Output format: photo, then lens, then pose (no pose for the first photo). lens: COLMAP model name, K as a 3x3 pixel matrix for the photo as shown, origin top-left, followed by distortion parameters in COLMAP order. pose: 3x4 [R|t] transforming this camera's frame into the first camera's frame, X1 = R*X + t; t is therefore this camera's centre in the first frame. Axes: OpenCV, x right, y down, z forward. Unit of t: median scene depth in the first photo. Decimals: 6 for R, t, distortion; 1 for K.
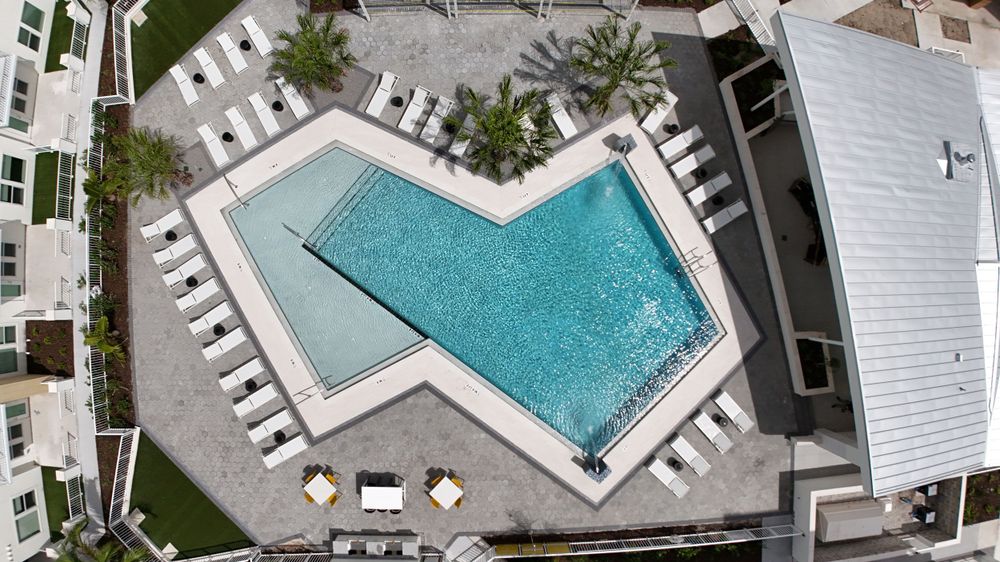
lens RADIAL K [[611.0, 0, 502.8], [0, 611.0, 286.4], [0, 0, 1]] dist [-0.186613, 0.023106]
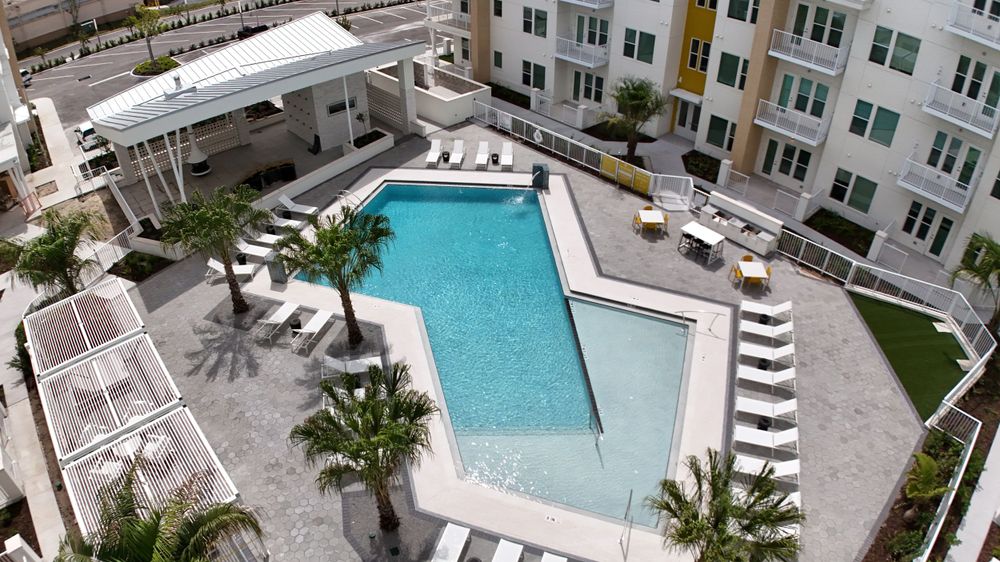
lens RADIAL K [[611.0, 0, 502.8], [0, 611.0, 286.4], [0, 0, 1]] dist [-0.186613, 0.023106]
pose [[-0.659529, -0.479539, 0.578847, -0.601482], [0.751146, -0.391461, 0.531542, -0.484402], [-0.028299, 0.785366, 0.618384, 0.416188]]
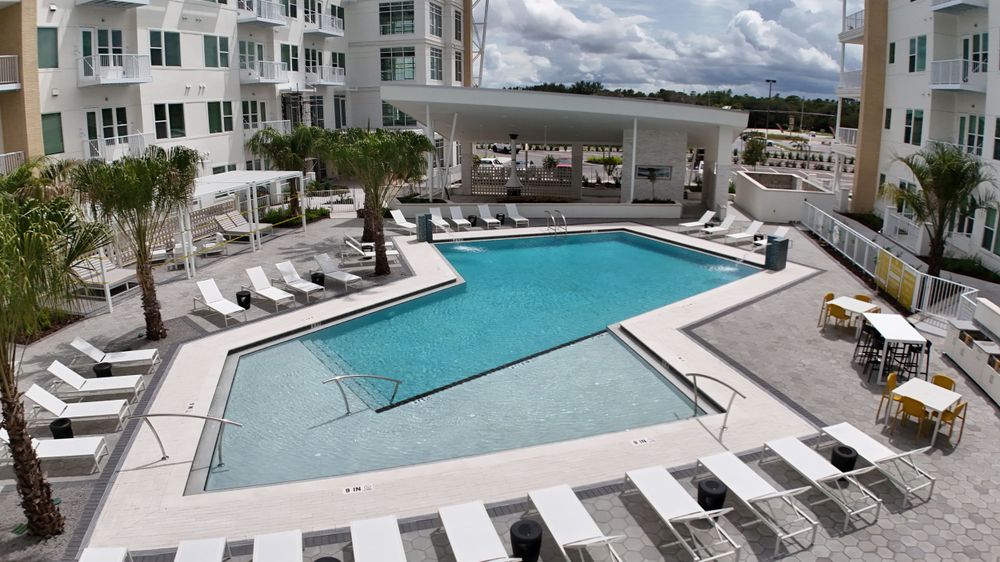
lens RADIAL K [[611.0, 0, 502.8], [0, 611.0, 286.4], [0, 0, 1]] dist [-0.186613, 0.023106]
pose [[0.243845, -0.295443, 0.923717, -0.712864], [0.969814, 0.075125, -0.231986, 0.123849], [-0.000855, 0.952402, 0.304844, 0.781270]]
